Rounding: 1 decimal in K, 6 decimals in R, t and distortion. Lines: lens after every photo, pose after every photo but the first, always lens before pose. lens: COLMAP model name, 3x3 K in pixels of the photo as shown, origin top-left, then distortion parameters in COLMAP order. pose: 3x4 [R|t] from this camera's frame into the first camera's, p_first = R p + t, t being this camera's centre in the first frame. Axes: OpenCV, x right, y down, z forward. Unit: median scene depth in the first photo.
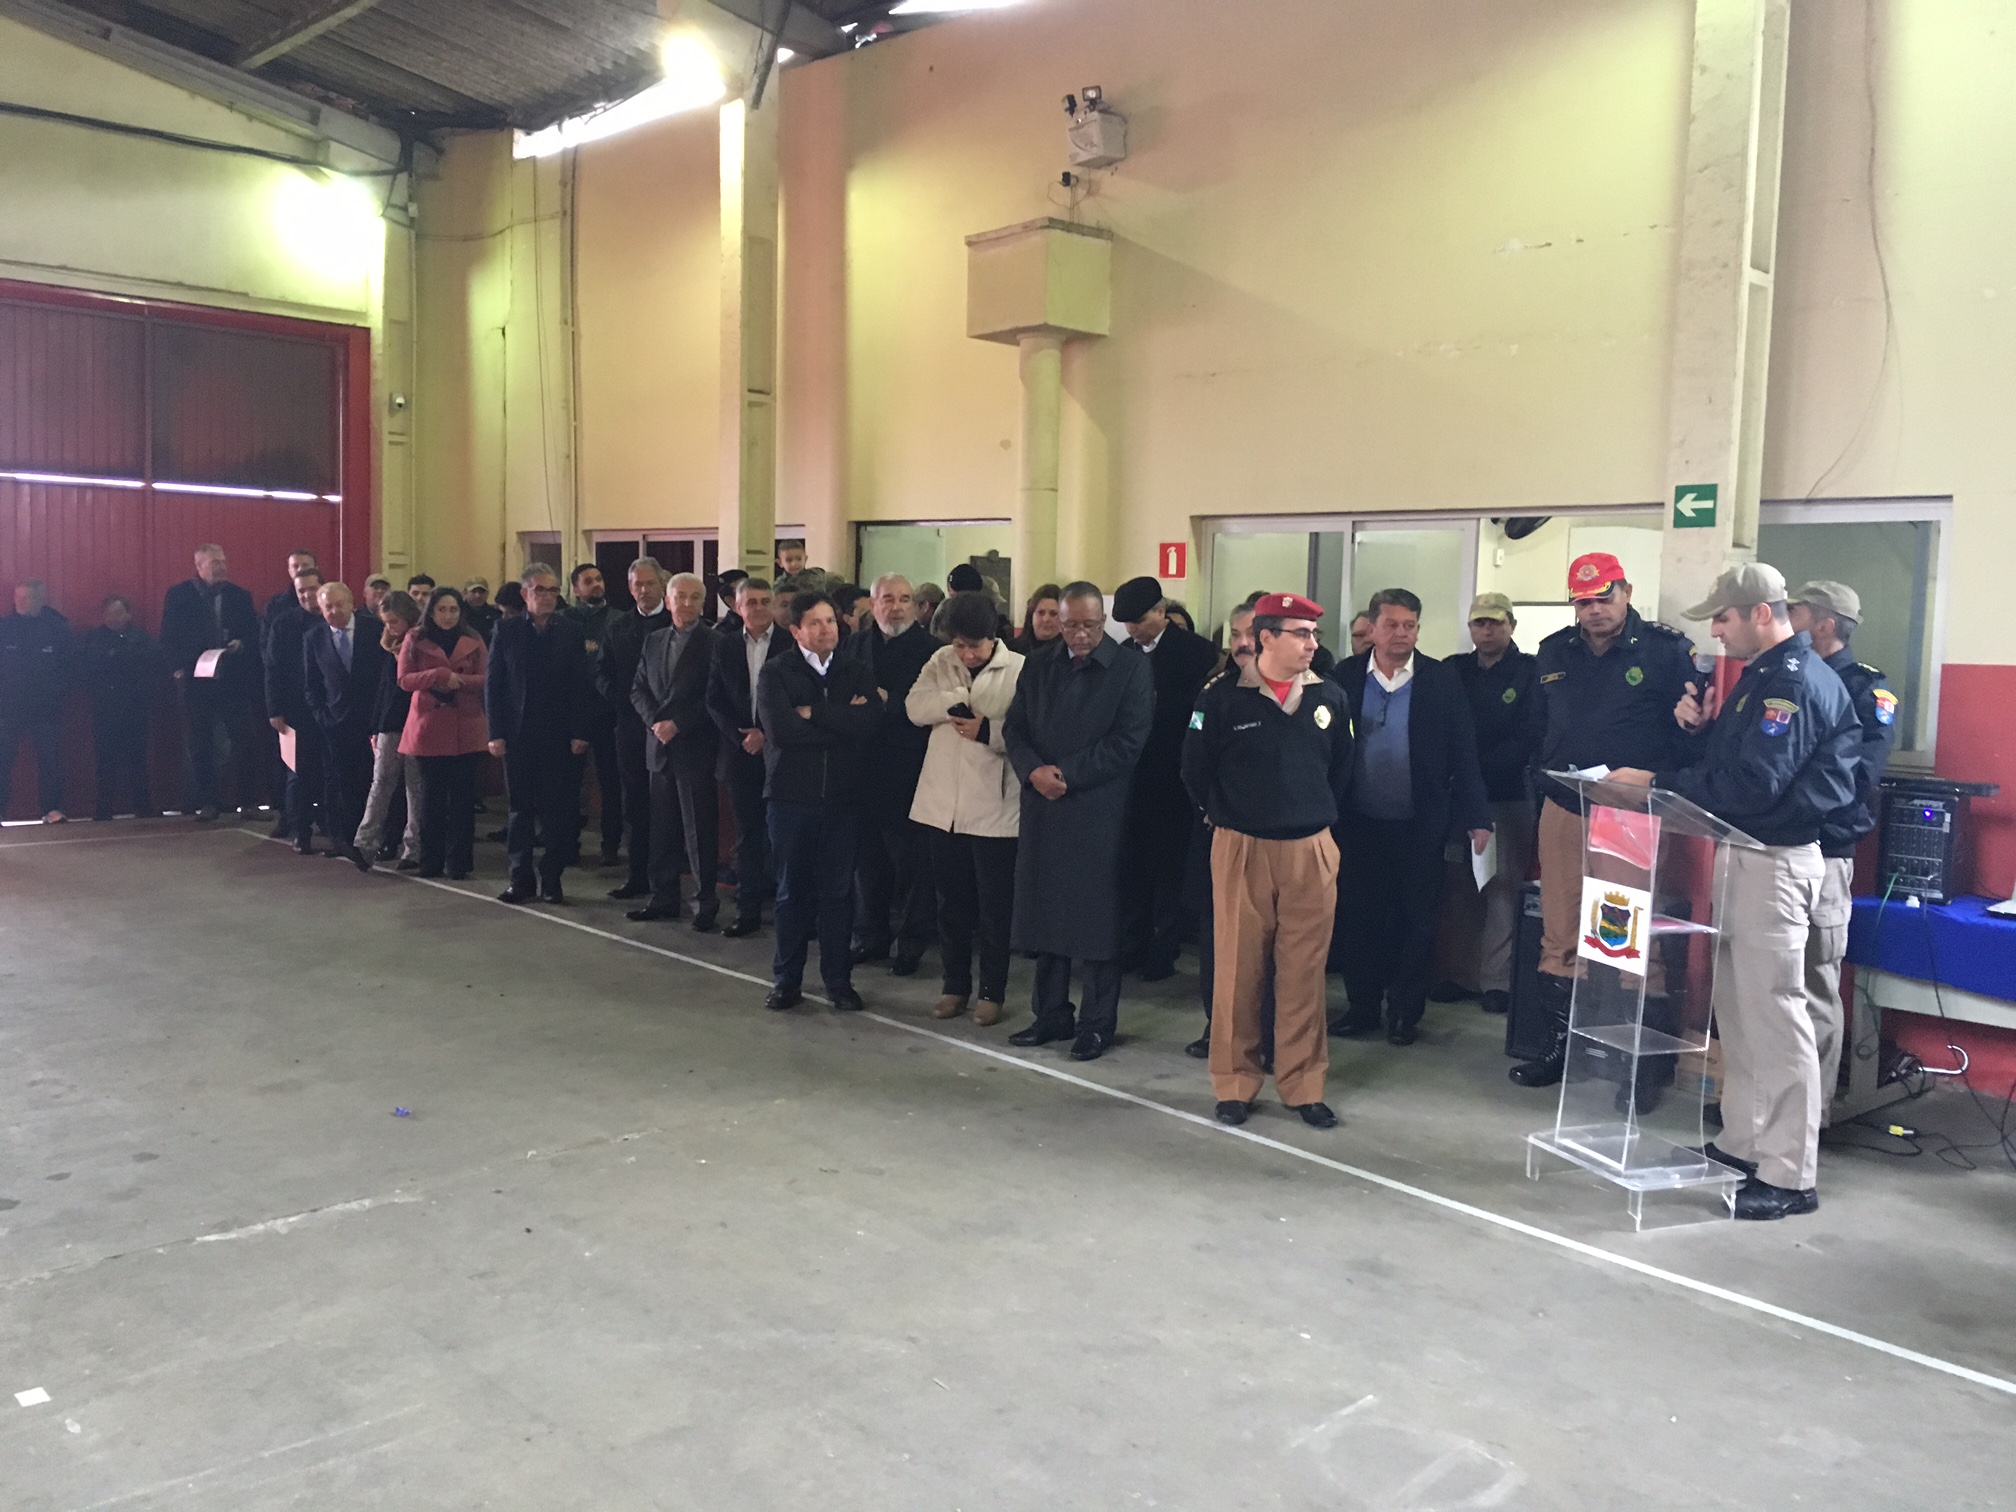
lens RADIAL K [[1694.1, 0, 1010.2], [0, 1694.1, 725.6], [0, 0, 1]] dist [0.068197, -0.142636]
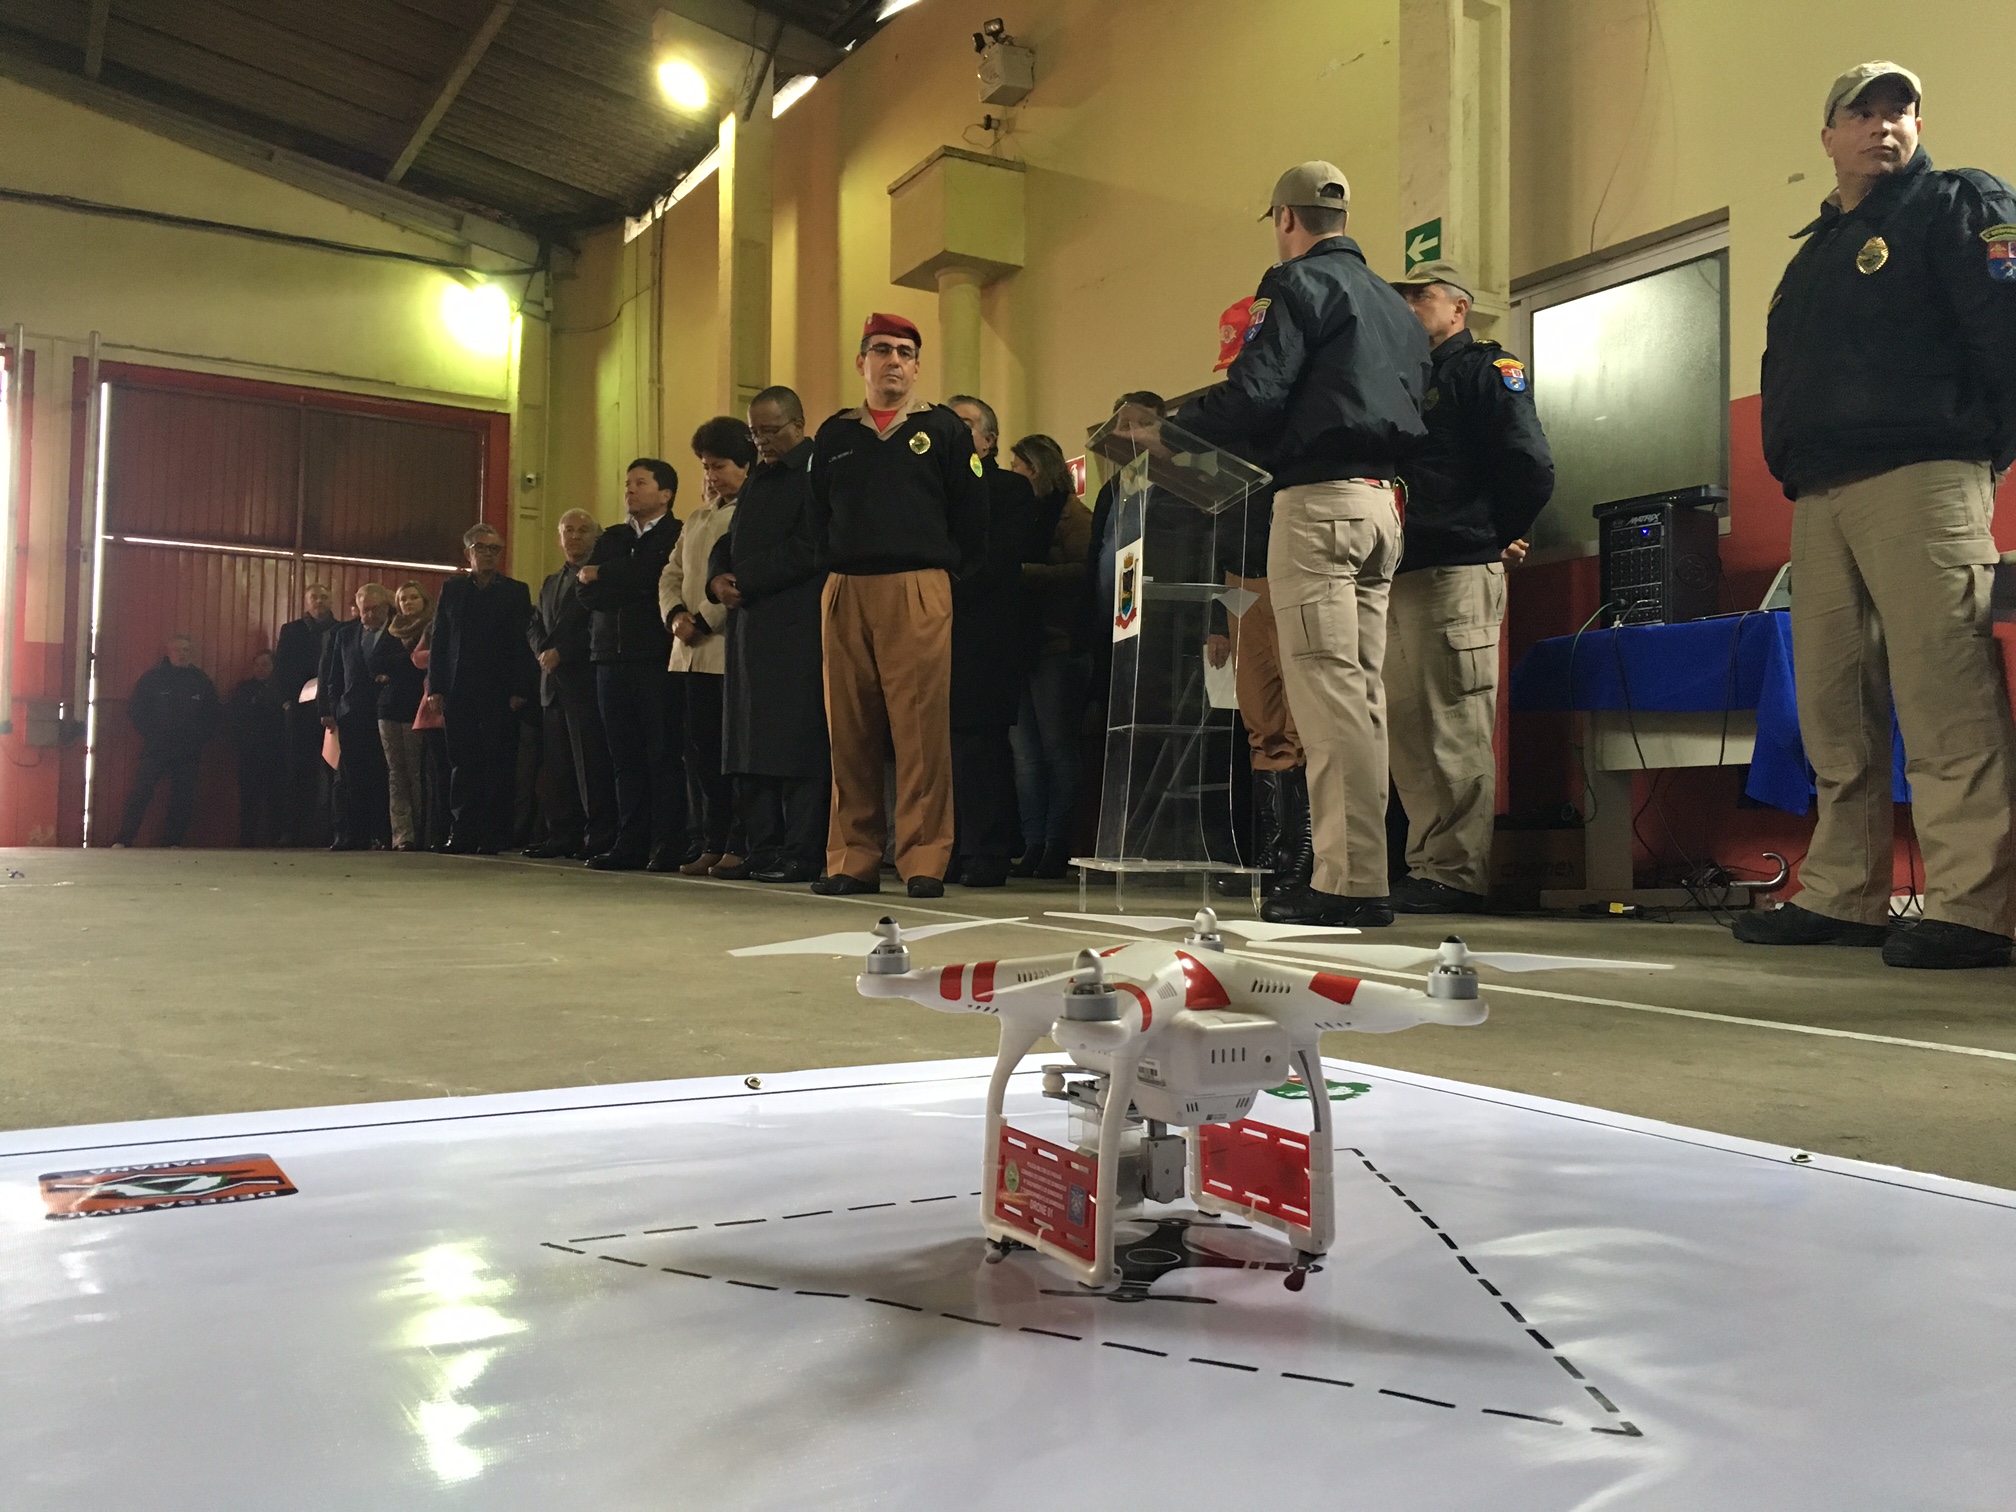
lens RADIAL K [[1695.9, 0, 1008.0], [0, 1695.9, 756.0], [0, 0, 1]] dist [0.009348, 0.003107]
pose [[0.975339, -0.025790, -0.219202, 0.180605], [0.002012, 0.994147, -0.108015, 0.110122], [0.220705, 0.104910, 0.969682, 0.057858]]
